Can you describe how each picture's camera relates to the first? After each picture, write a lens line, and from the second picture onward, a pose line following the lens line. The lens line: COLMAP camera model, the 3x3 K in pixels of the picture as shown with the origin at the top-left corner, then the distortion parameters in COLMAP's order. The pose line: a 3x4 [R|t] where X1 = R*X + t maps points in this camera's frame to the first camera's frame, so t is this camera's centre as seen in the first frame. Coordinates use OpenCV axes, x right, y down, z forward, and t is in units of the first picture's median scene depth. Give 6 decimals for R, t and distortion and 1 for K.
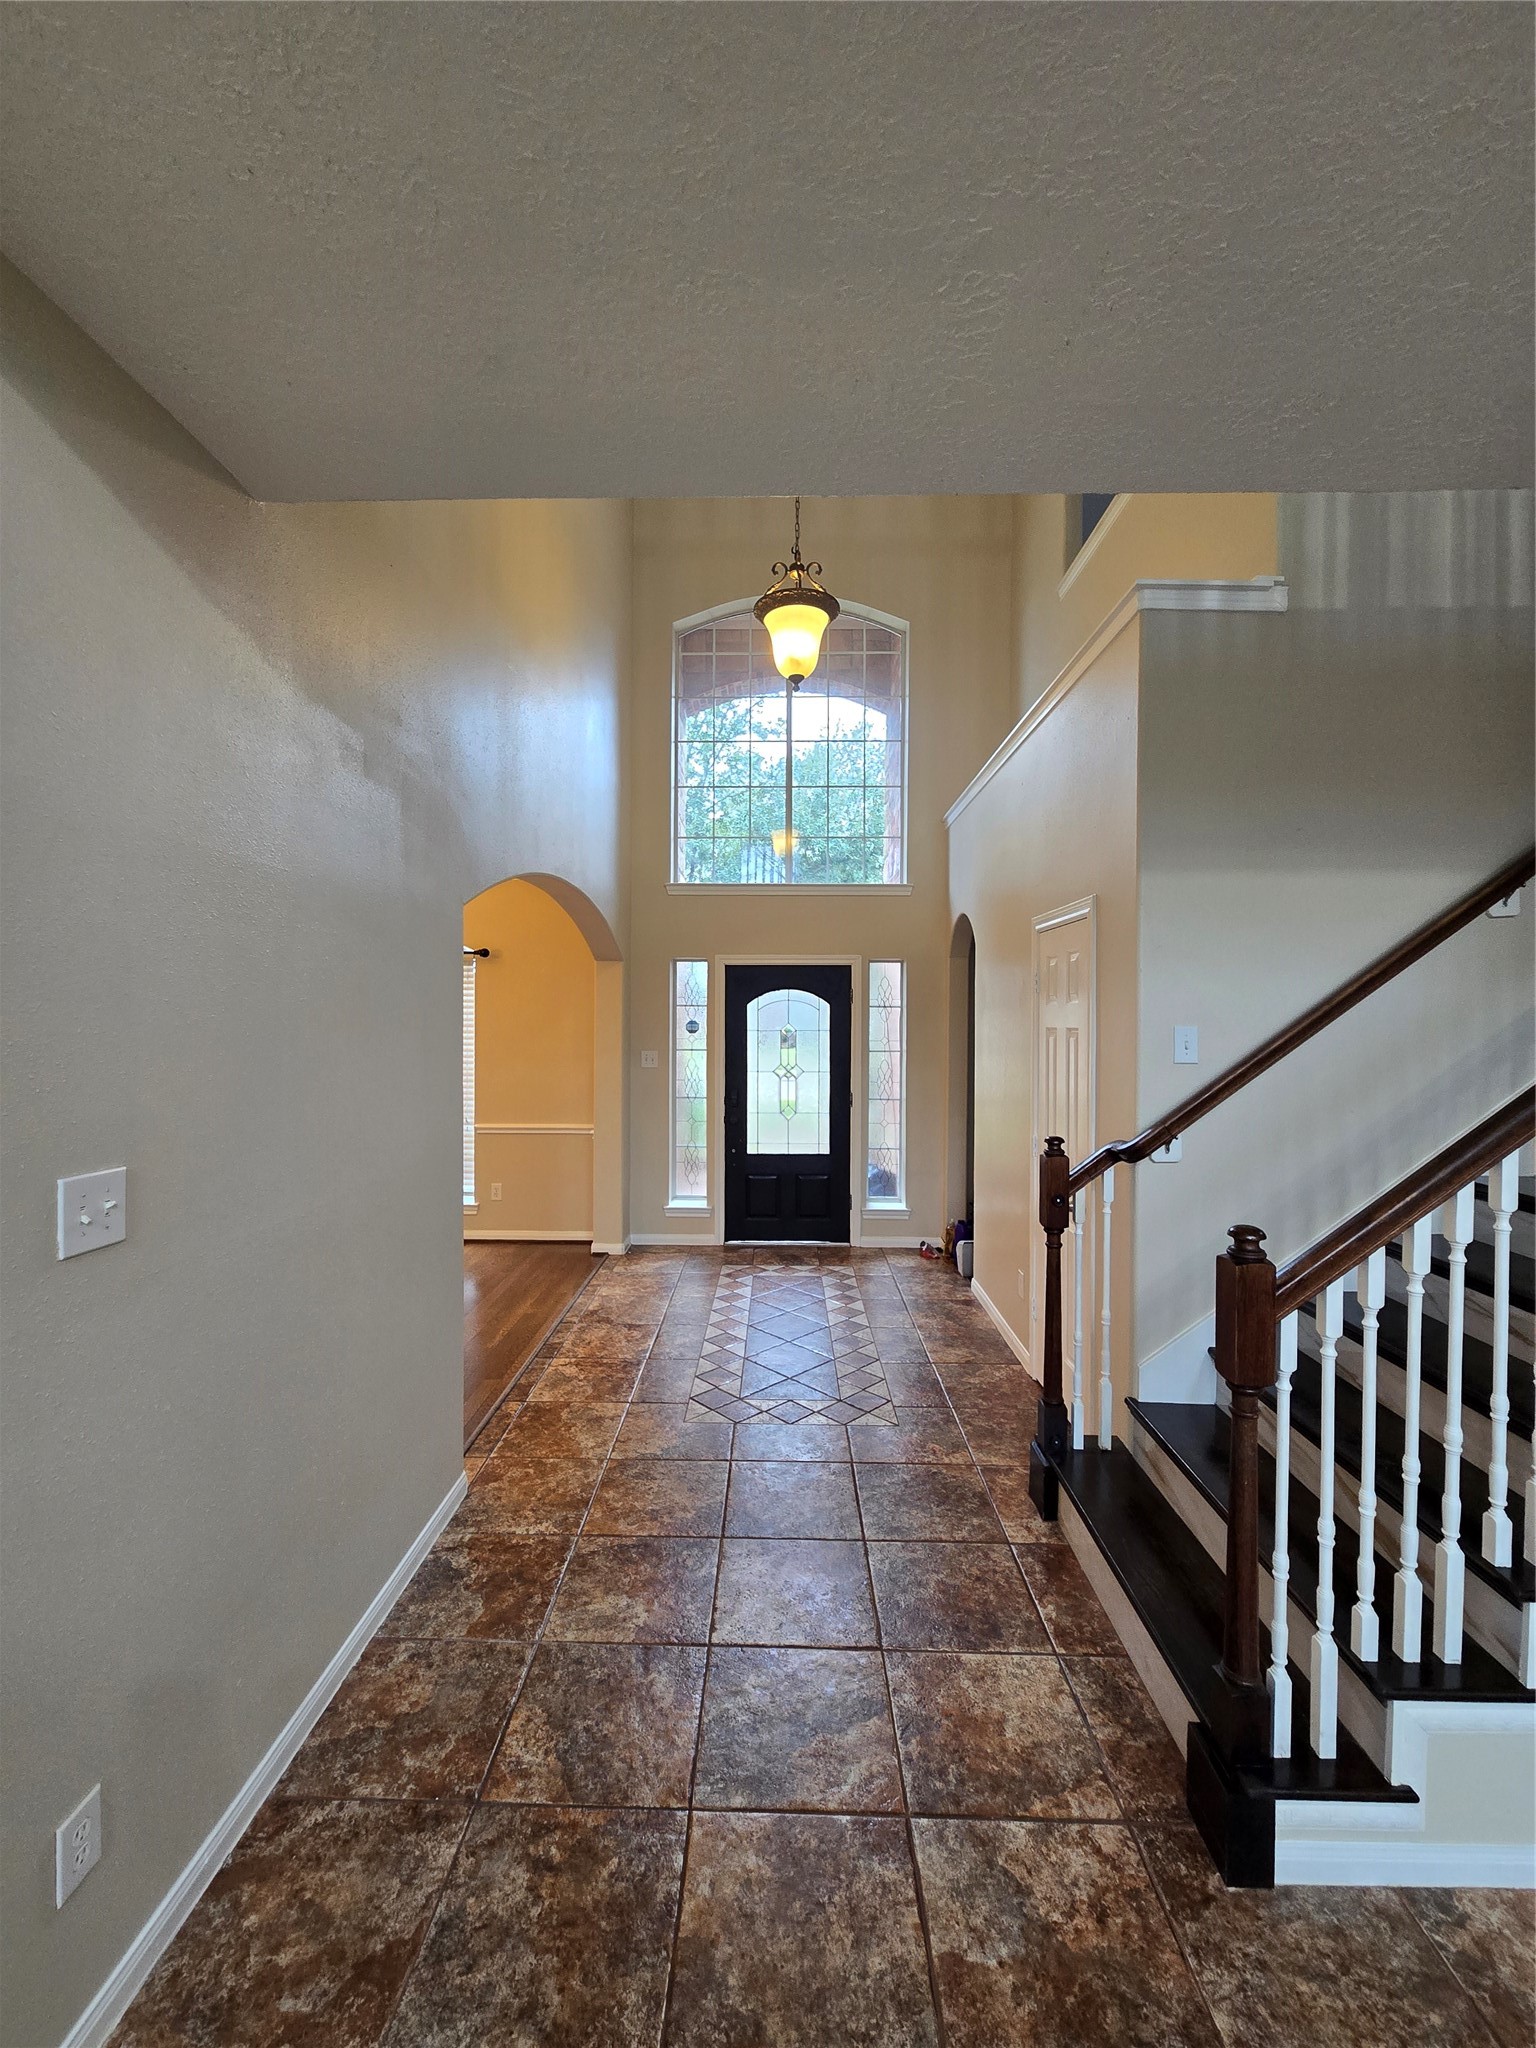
lens RADIAL K [[844.1, 0, 769.7], [0, 844.1, 1018.9], [0, 0, 1]] dist [-0.001054, 0.001440]
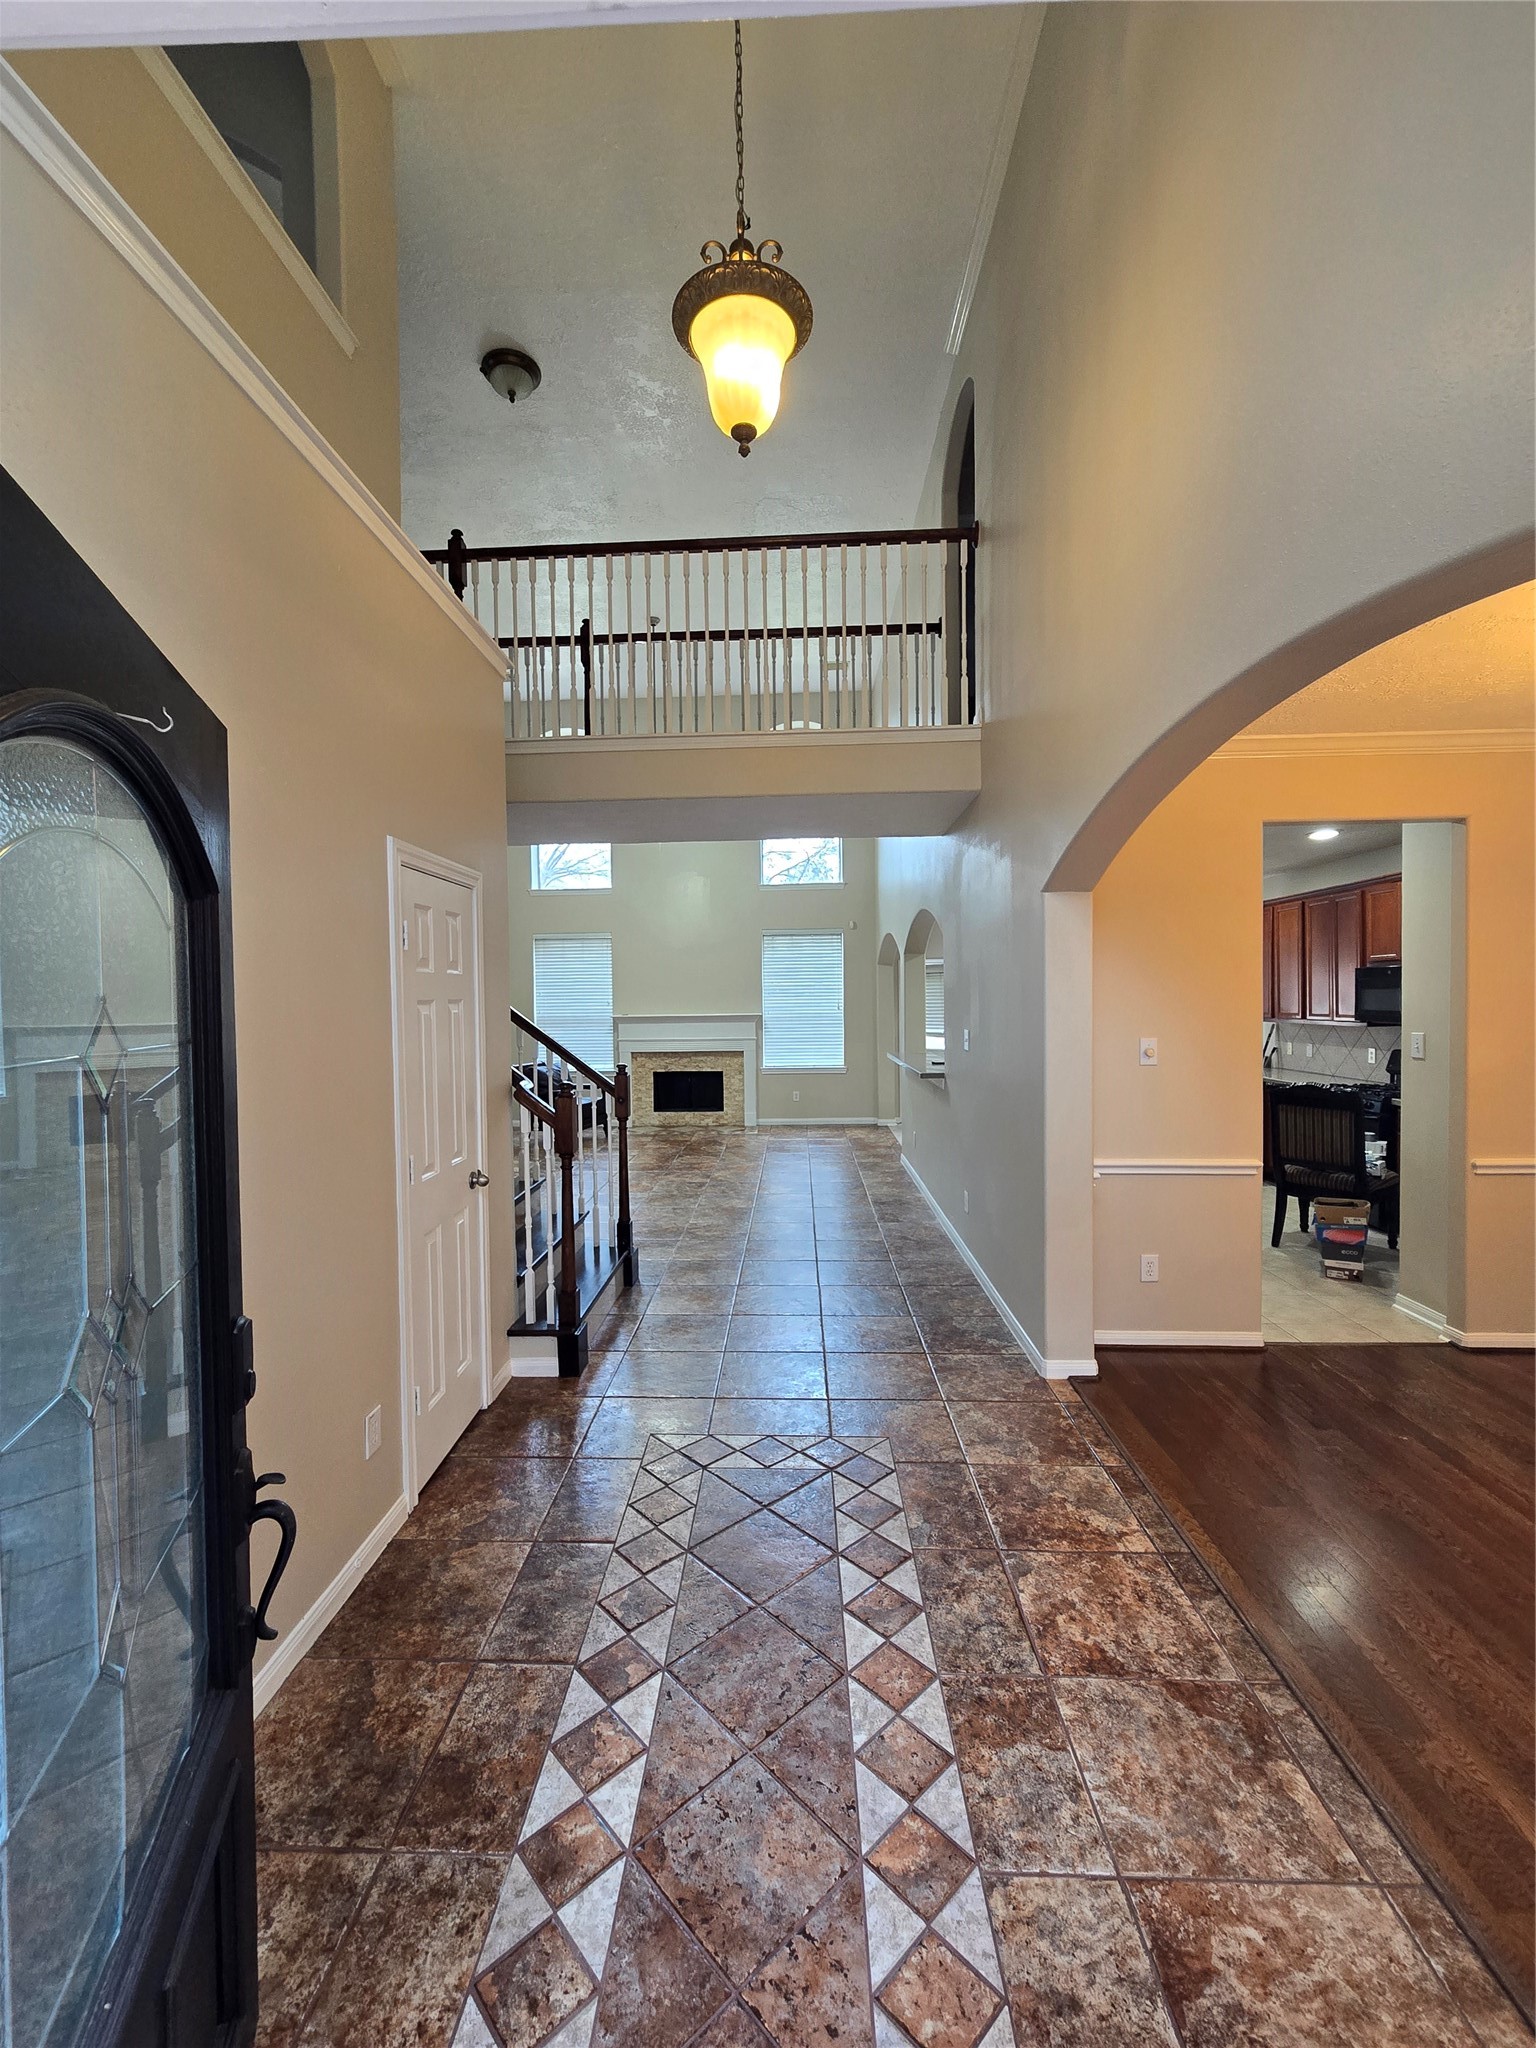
lens RADIAL K [[844.1, 0, 760.7], [0, 844.1, 1019.8], [0, 0, 1]] dist [-0.001054, 0.001440]
pose [[-0.999606, 0.006787, 0.027234, 0.006056], [0.007574, 0.999554, 0.028871, 0.007933], [-0.027026, 0.029066, -0.999212, 1.715417]]
